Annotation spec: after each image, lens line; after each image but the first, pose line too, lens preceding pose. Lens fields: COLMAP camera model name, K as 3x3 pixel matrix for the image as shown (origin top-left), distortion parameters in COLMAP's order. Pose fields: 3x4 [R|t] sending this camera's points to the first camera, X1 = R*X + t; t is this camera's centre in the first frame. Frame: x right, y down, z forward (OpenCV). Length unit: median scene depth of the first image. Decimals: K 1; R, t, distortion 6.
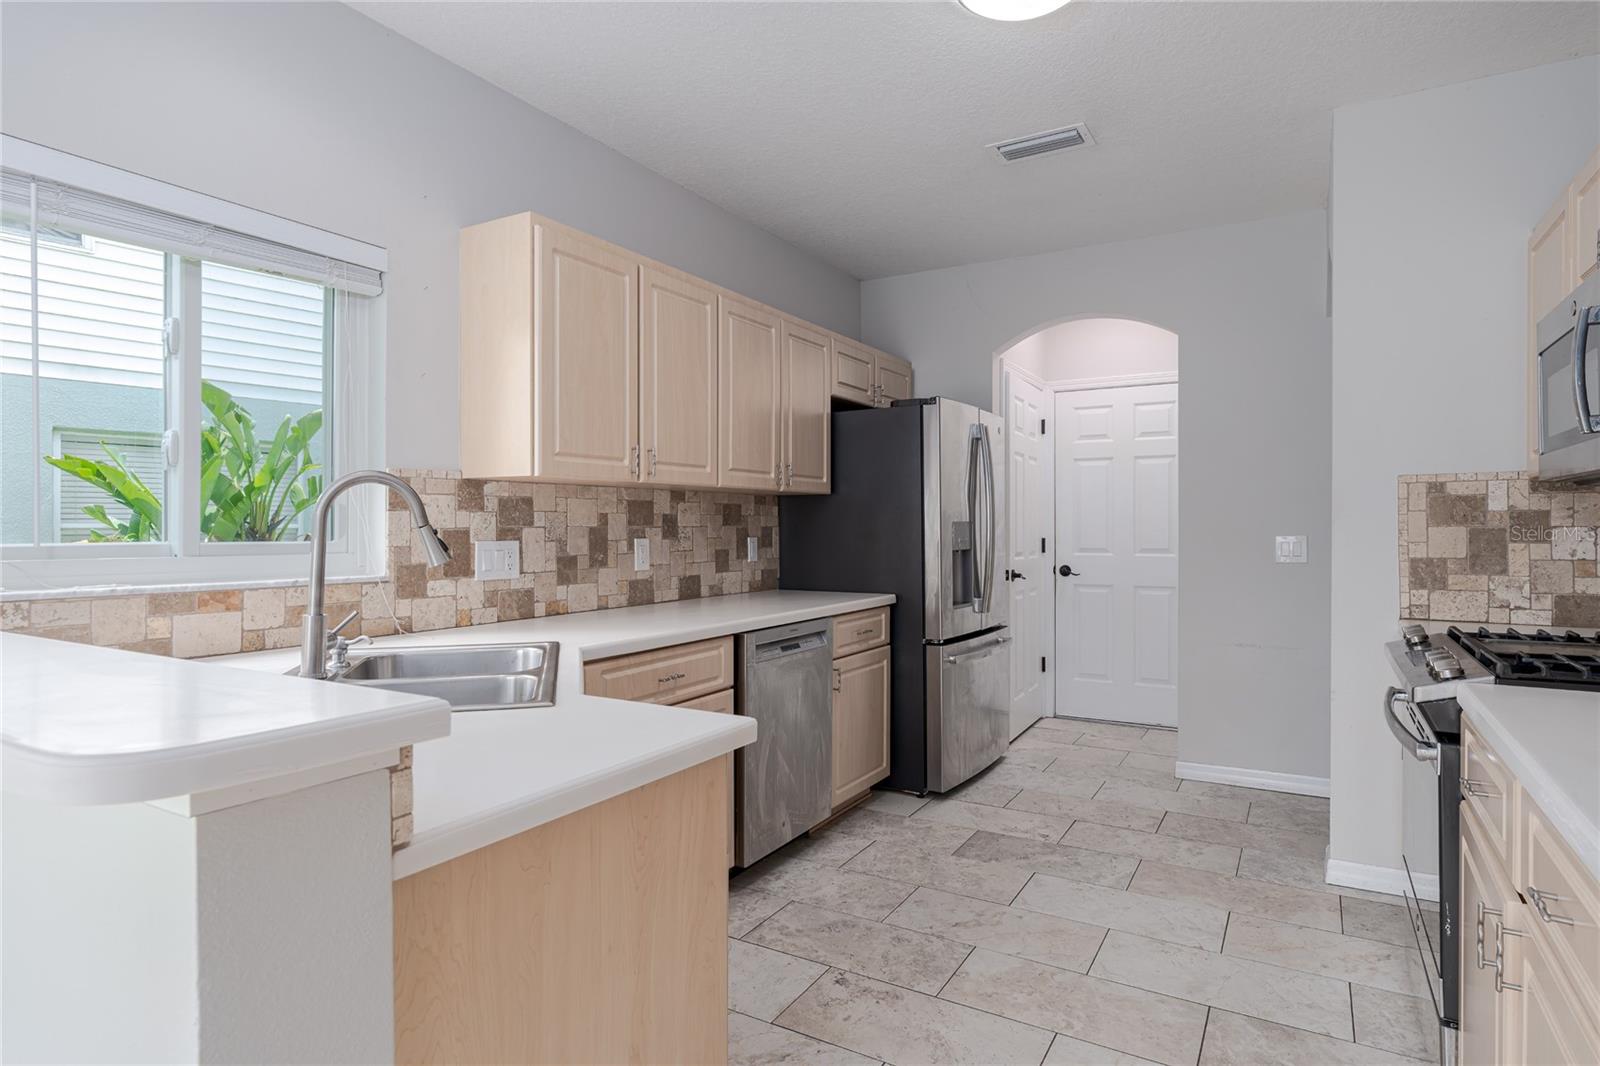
lens RADIAL K [[865.5, 0, 796.9], [0, 865.5, 525.3], [0, 0, 1]] dist [-0.002147, 0.001555]
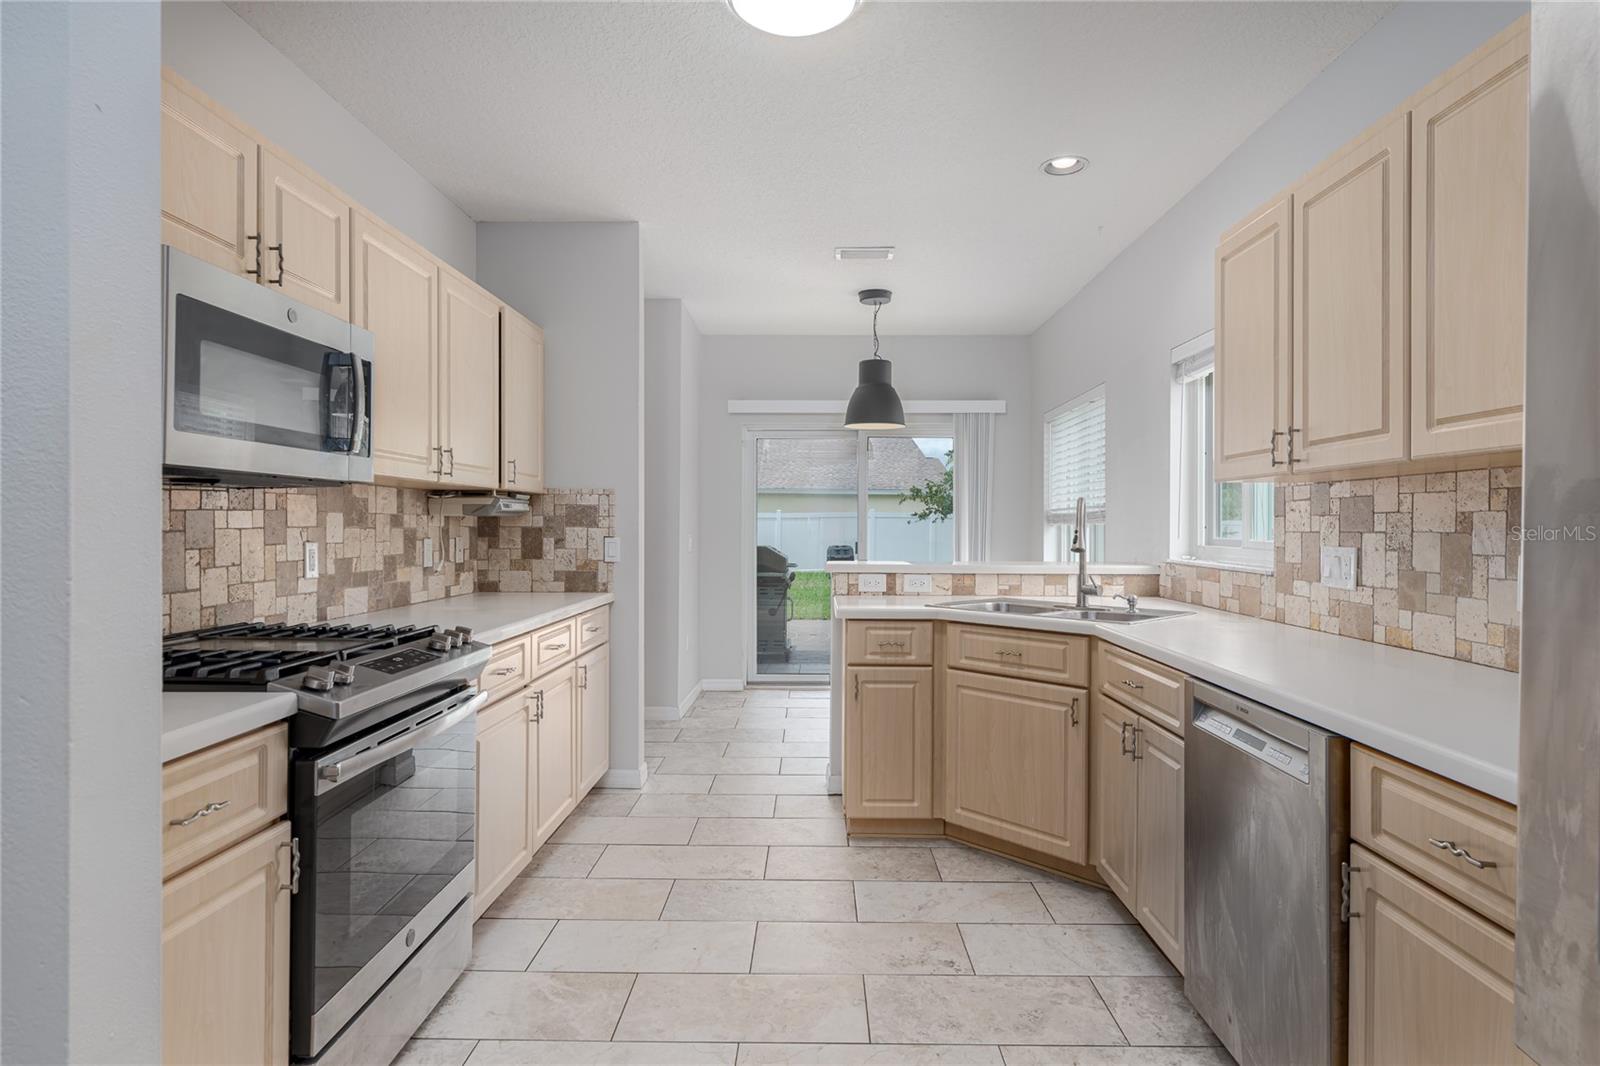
lens RADIAL K [[865.5, 0, 796.9], [0, 865.5, 525.3], [0, 0, 1]] dist [-0.002147, 0.001555]
pose [[-0.871725, -0.005863, -0.489960, 0.609879], [-0.007641, 0.999969, 0.001629, -0.001628], [0.489935, 0.005164, -0.871744, 1.525973]]
